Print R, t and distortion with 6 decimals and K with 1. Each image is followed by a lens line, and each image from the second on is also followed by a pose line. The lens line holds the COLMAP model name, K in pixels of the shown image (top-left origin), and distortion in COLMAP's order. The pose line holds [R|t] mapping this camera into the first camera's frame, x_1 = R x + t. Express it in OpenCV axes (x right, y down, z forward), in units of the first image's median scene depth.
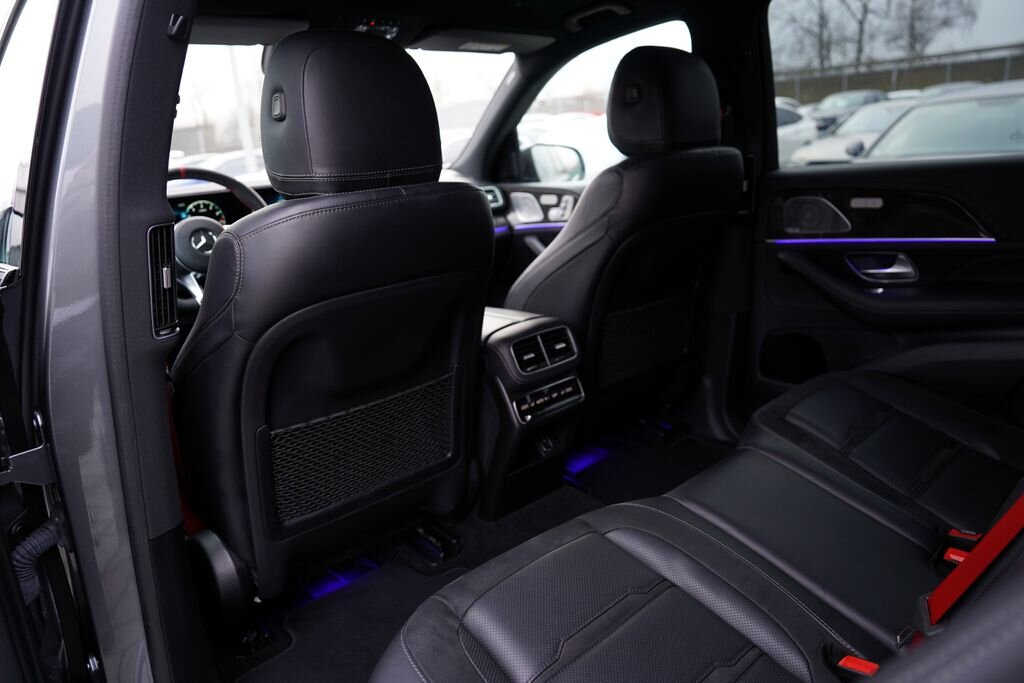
lens RADIAL K [[705.3, 0, 510.9], [0, 705.3, 327.4], [0, 0, 1]] dist [-0.114409, 0.088924]
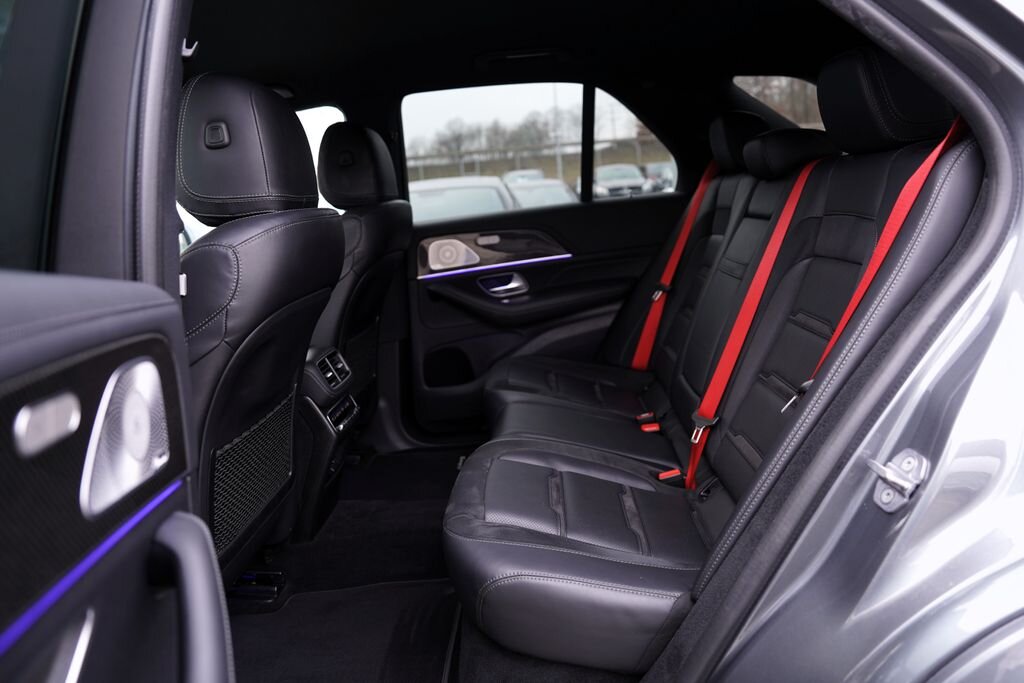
lens RADIAL K [[698.9, 0, 509.7], [0, 698.9, 337.1], [0, 0, 1]] dist [-0.105040, 0.076228]
pose [[0.709907, -0.127938, 0.692577, -0.481678], [0.215166, 0.975745, -0.040304, 0.081470], [-0.670623, 0.177631, 0.720217, -0.016091]]
